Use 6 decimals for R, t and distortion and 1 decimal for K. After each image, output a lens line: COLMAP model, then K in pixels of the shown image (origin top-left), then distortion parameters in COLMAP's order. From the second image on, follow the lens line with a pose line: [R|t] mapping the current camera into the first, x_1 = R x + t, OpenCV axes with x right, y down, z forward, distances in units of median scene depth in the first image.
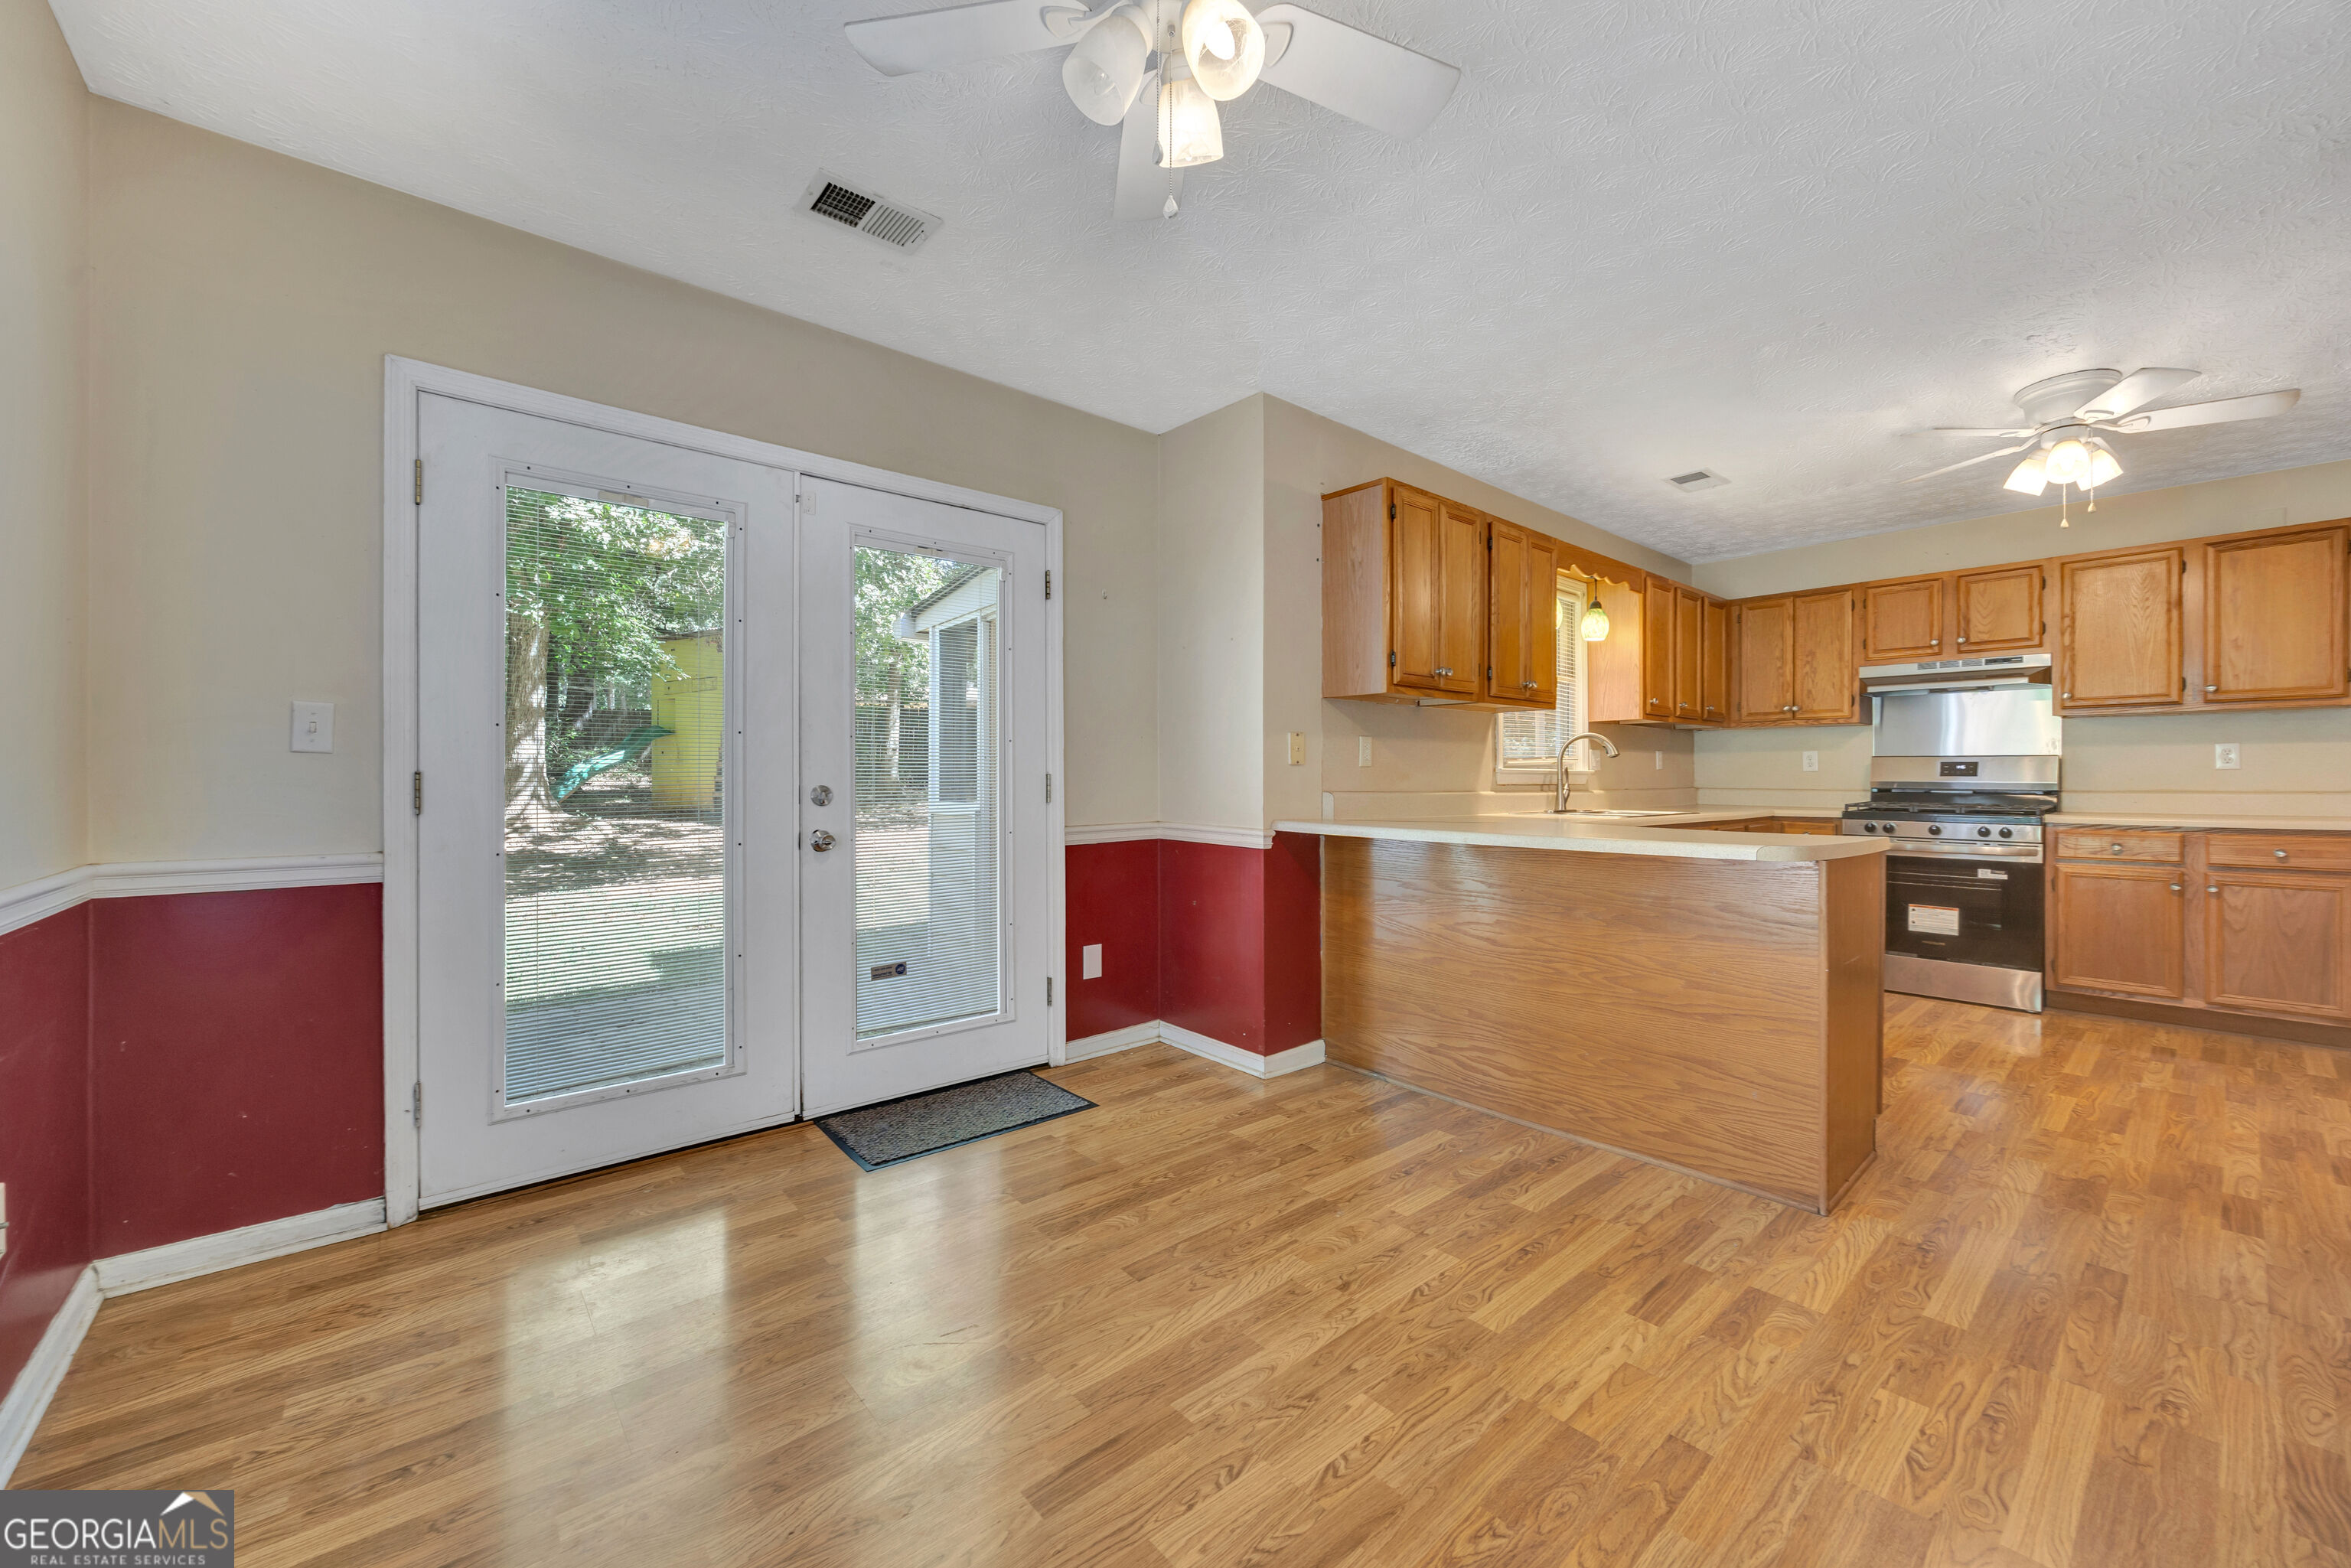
lens RADIAL K [[838.8, 0, 1253.8], [0, 838.8, 770.9], [0, 0, 1]] dist [0.009918, -0.000118]
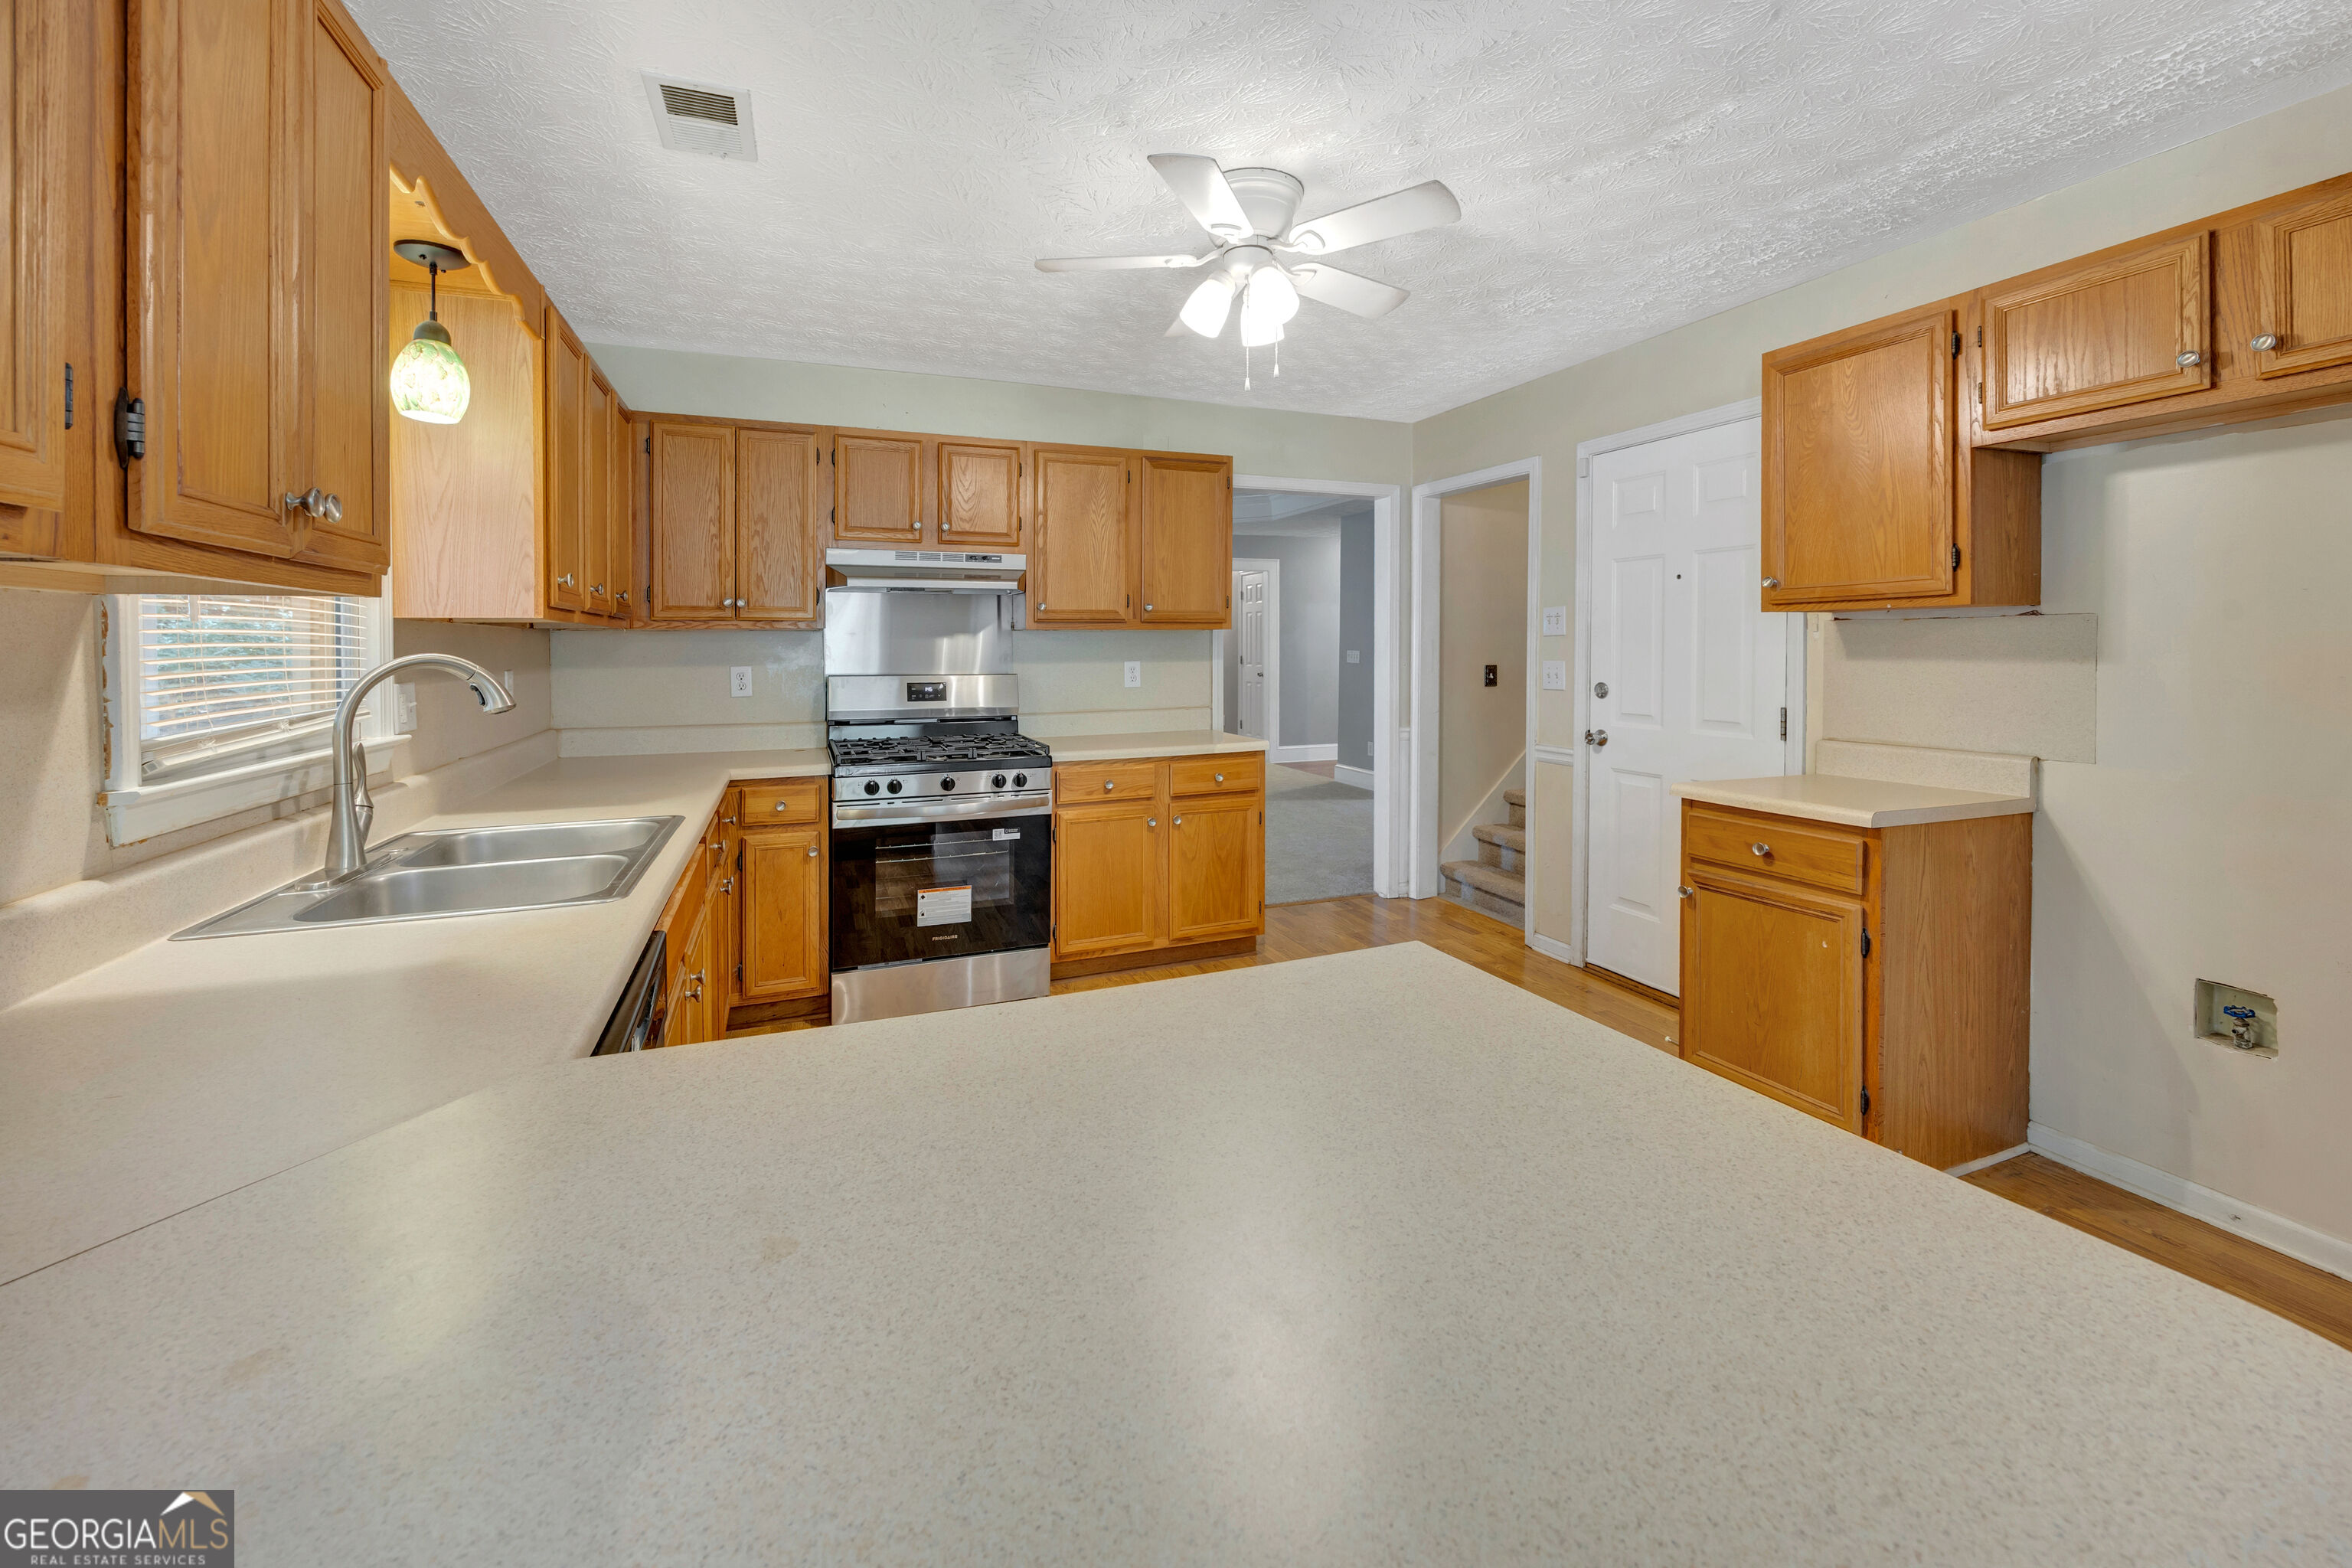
lens RADIAL K [[953.2, 0, 1165.0], [0, 953.2, 648.0], [0, 0, 1]] dist [-0.000544, -0.000023]
pose [[0.386687, -0.001006, 0.922211, 0.126102], [0.005435, 0.999985, -0.001188, -0.046843], [-0.922195, 0.005472, 0.386686, 0.532205]]
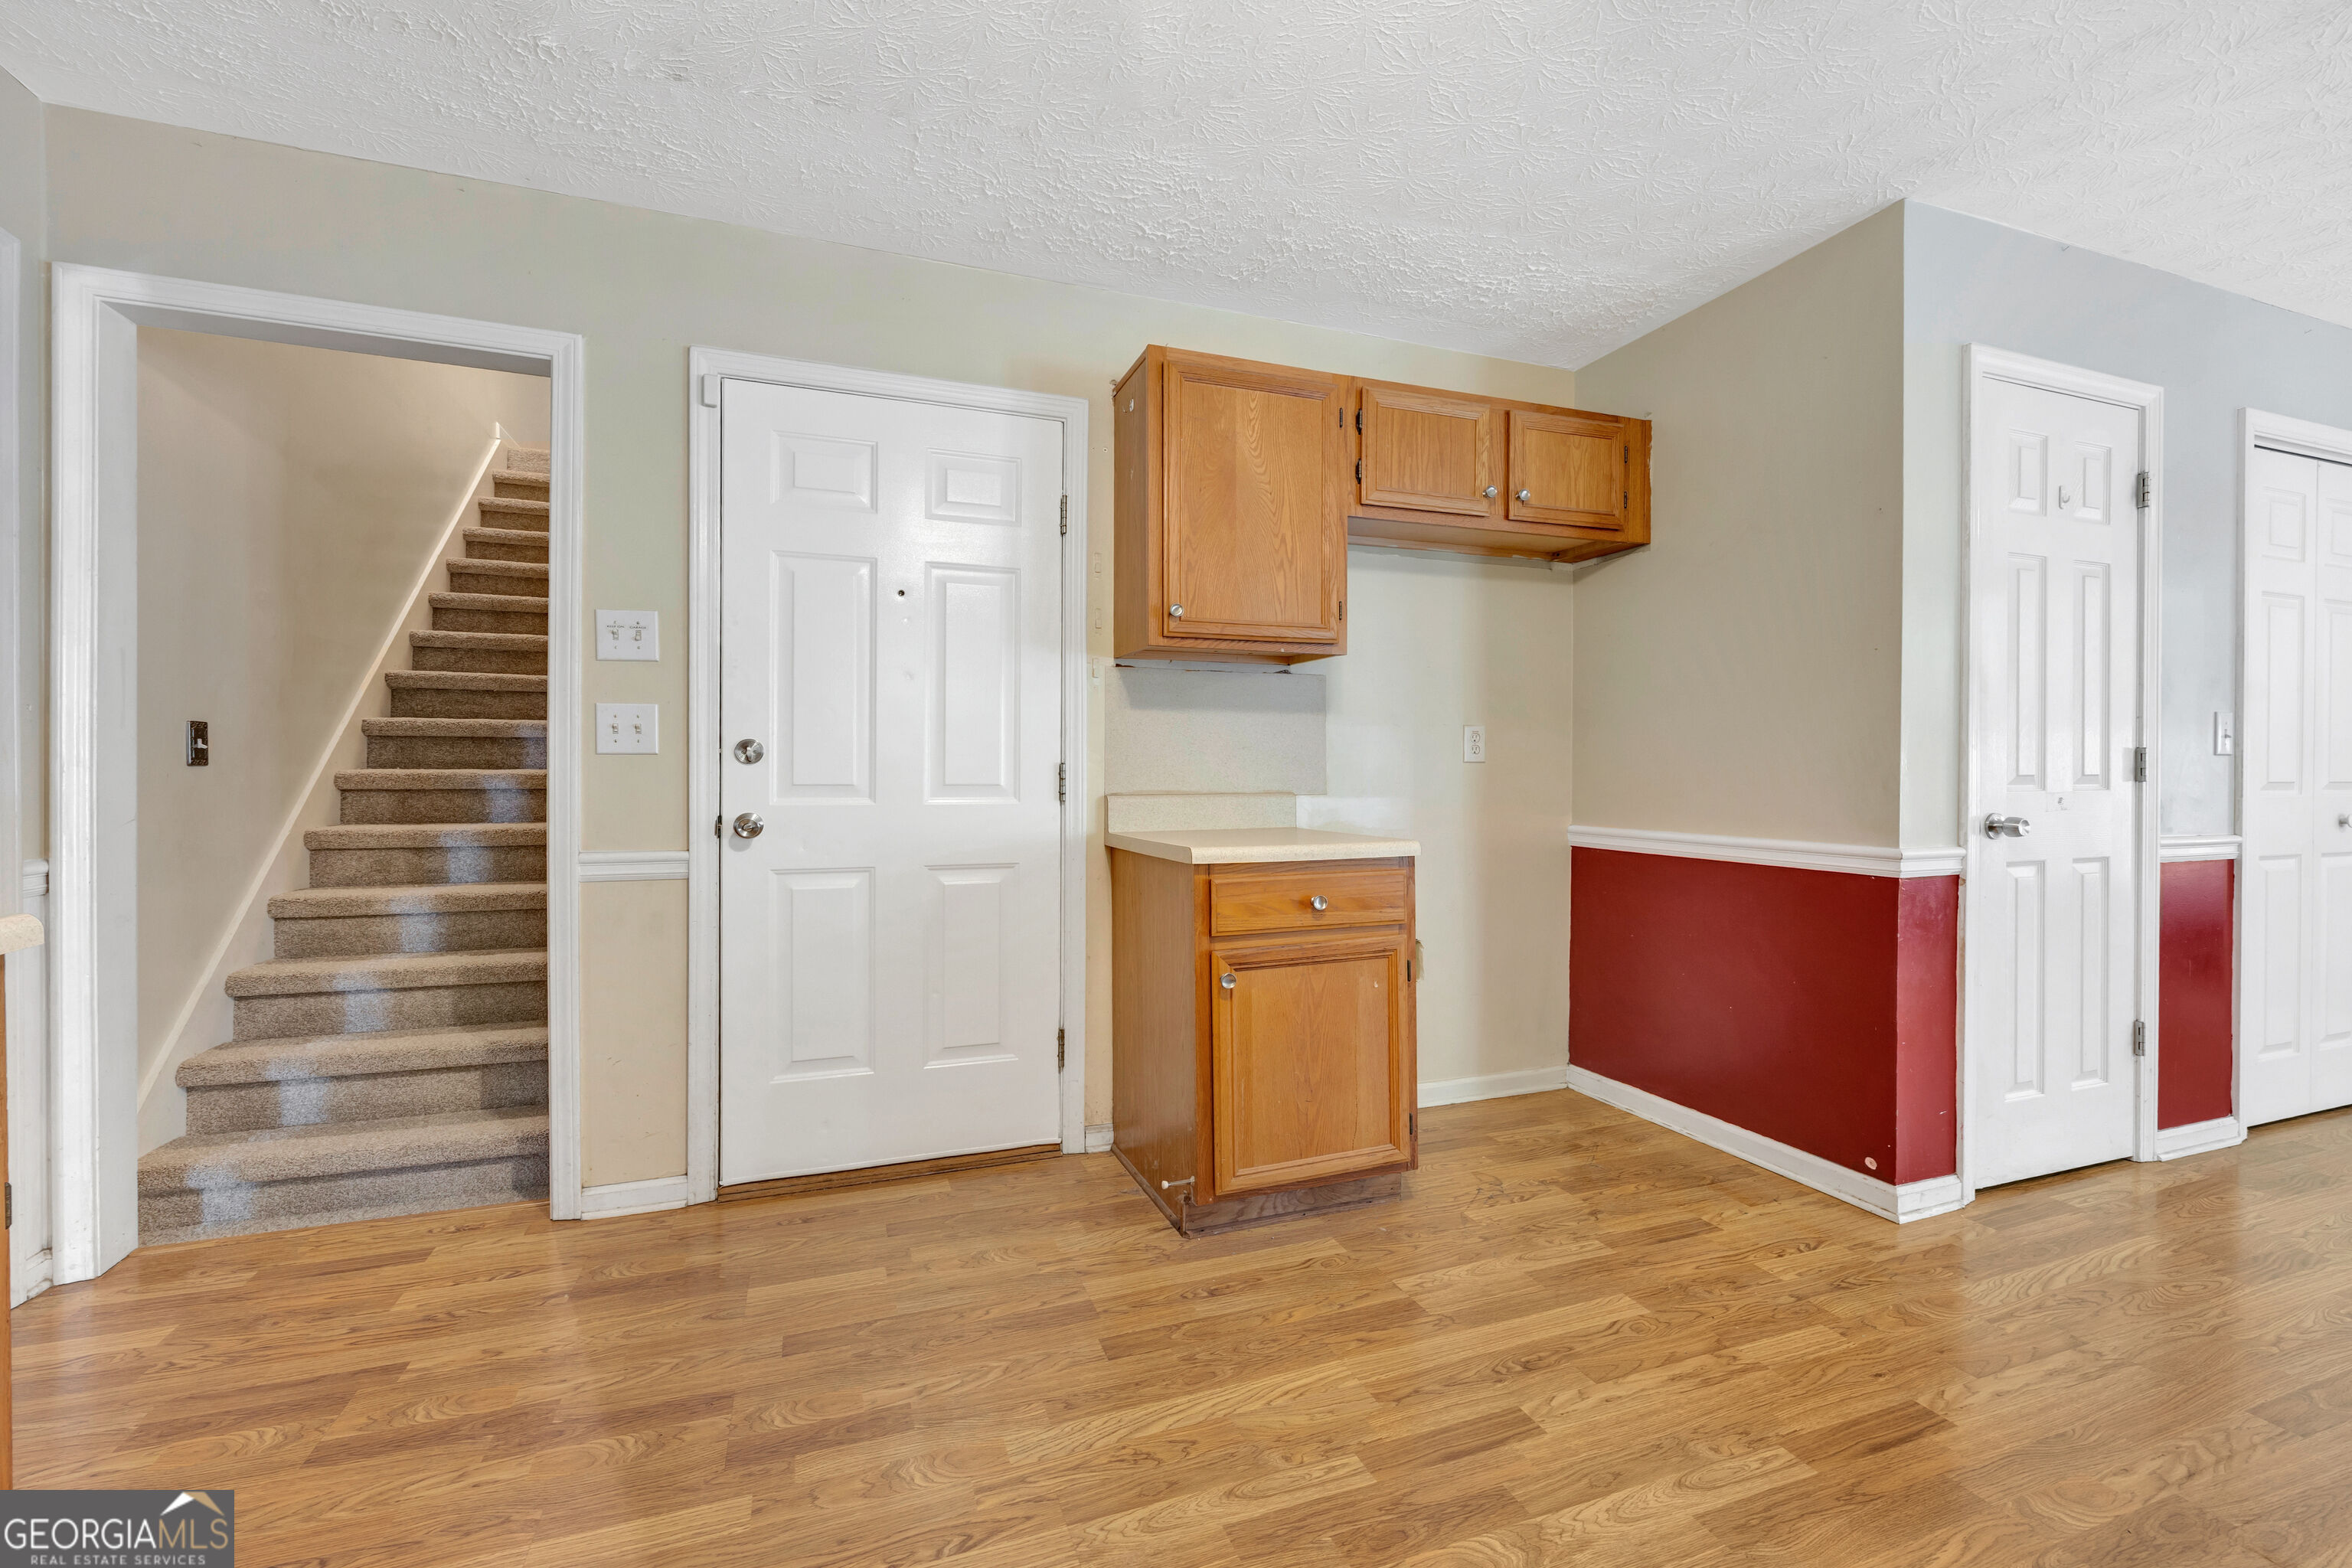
lens RADIAL K [[917.3, 0, 1101.9], [0, 917.3, 779.6], [0, 0, 1]] dist [-0.001547, -0.000329]
pose [[-0.908506, -0.009307, 0.417769, 0.685637], [-0.006259, 0.999943, 0.008665, 0.004773], [-0.417826, 0.005258, -0.908512, 0.910671]]
